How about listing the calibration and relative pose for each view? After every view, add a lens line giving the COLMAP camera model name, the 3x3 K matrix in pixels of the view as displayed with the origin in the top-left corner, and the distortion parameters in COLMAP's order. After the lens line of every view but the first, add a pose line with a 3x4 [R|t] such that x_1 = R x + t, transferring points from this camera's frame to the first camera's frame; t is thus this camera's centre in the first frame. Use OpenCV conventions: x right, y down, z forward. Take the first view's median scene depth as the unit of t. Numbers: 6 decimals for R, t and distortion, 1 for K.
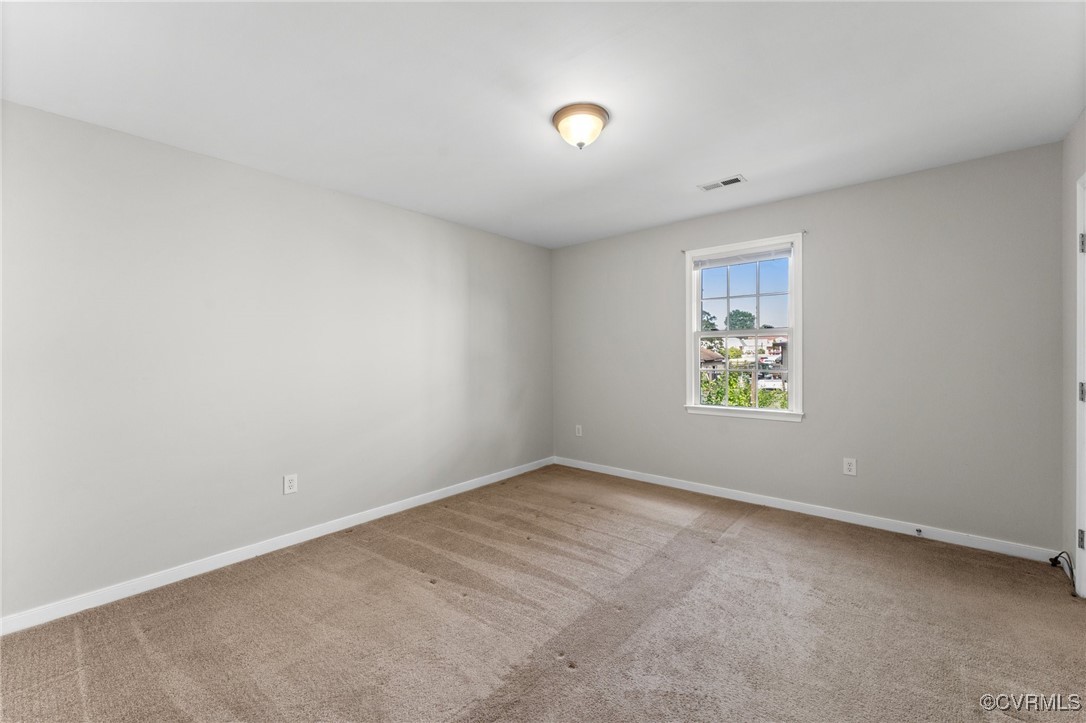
lens RADIAL K [[455.3, 0, 535.0], [0, 455.3, 358.7], [0, 0, 1]] dist [0.002389, 0.000239]
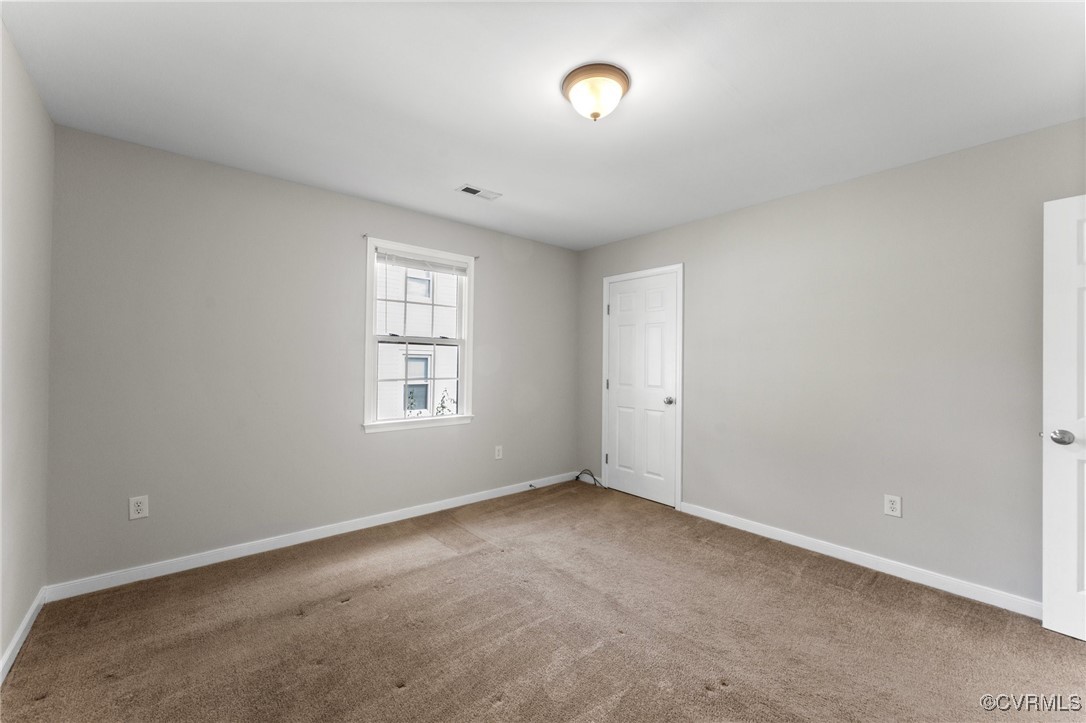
lens RADIAL K [[455.3, 0, 535.0], [0, 455.3, 358.7], [0, 0, 1]] dist [0.002389, 0.000239]
pose [[0.109494, 0.018504, 0.993815, -0.522525], [-0.001969, 0.999829, -0.018399, -0.000040], [-0.993986, 0.000058, 0.109512, 0.715992]]
